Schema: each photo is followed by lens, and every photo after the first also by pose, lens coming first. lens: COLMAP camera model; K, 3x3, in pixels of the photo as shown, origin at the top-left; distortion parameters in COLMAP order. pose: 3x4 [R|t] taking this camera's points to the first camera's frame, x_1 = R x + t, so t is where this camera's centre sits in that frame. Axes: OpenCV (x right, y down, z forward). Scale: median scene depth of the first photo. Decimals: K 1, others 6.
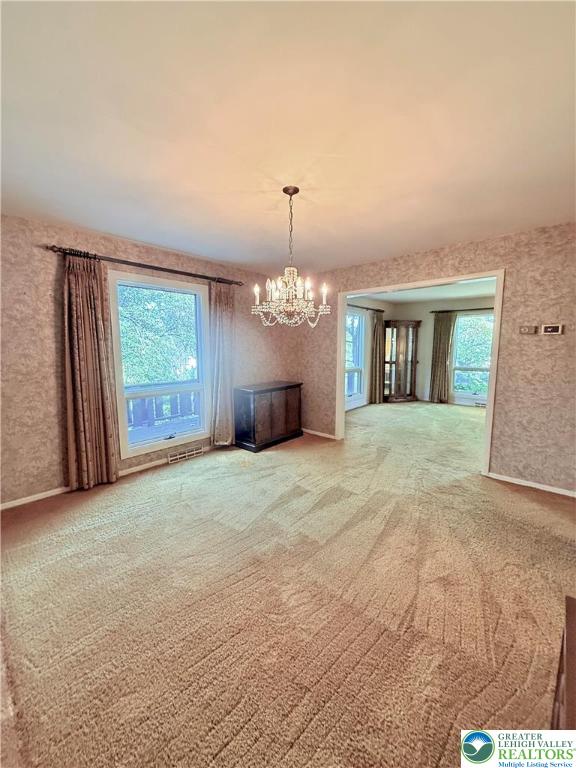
lens RADIAL K [[305.5, 0, 288.0], [0, 305.5, 384.0], [0, 0, 1]] dist [-0.000313, 0.000005]
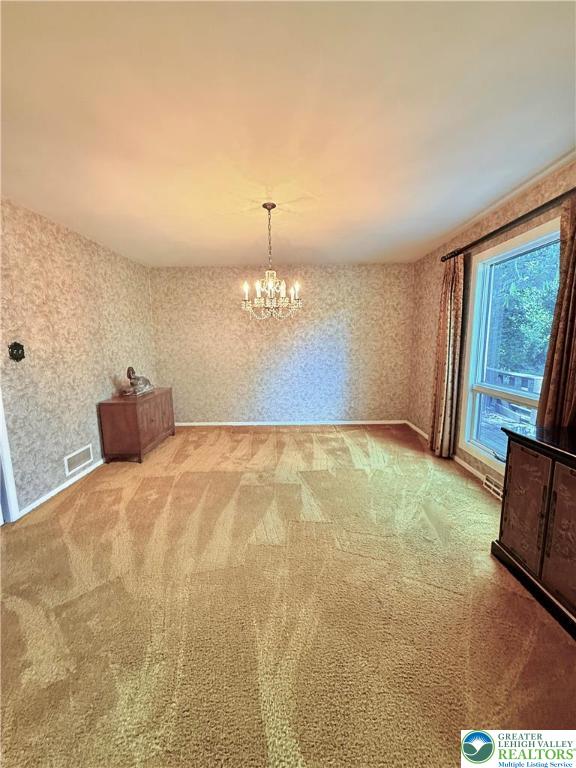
lens RADIAL K [[305.5, 0, 288.0], [0, 305.5, 384.0], [0, 0, 1]] dist [-0.000313, 0.000005]
pose [[-0.751070, 0.107641, -0.651389, 0.485468], [-0.067237, 0.969020, 0.237655, -0.147684], [0.656790, 0.222293, -0.720564, 1.239561]]
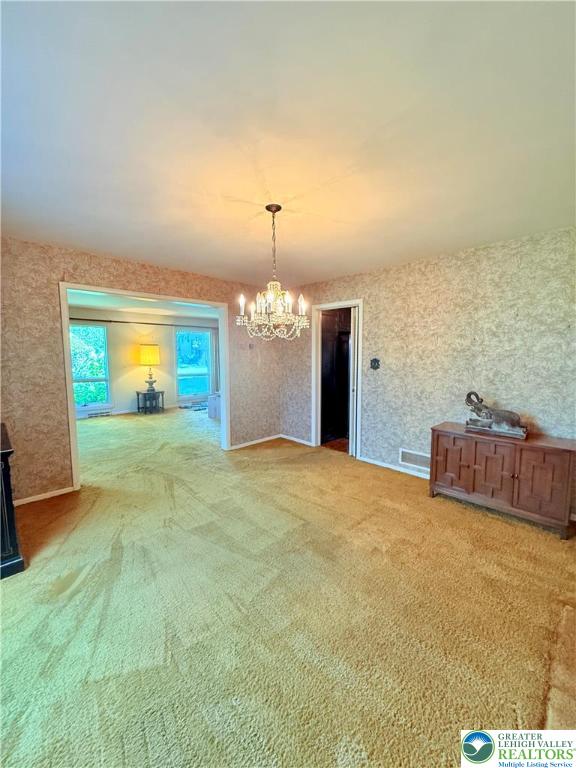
lens RADIAL K [[305.5, 0, 288.0], [0, 305.5, 384.0], [0, 0, 1]] dist [-0.000313, 0.000005]
pose [[0.056037, -0.094005, 0.993993, -0.640828], [0.125639, 0.988308, 0.086385, -0.077301], [-0.990492, 0.120044, 0.067192, 0.571787]]
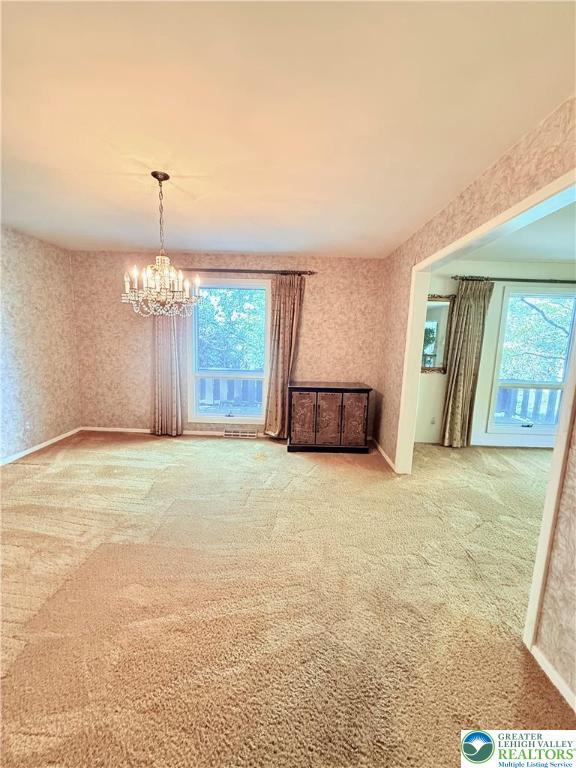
lens RADIAL K [[305.5, 0, 288.0], [0, 305.5, 384.0], [0, 0, 1]] dist [-0.000313, 0.000005]
pose [[0.658296, 0.134799, -0.740591, 0.652160], [-0.123497, 0.989845, 0.070393, -0.057973], [0.742560, 0.045121, 0.668258, 0.408802]]
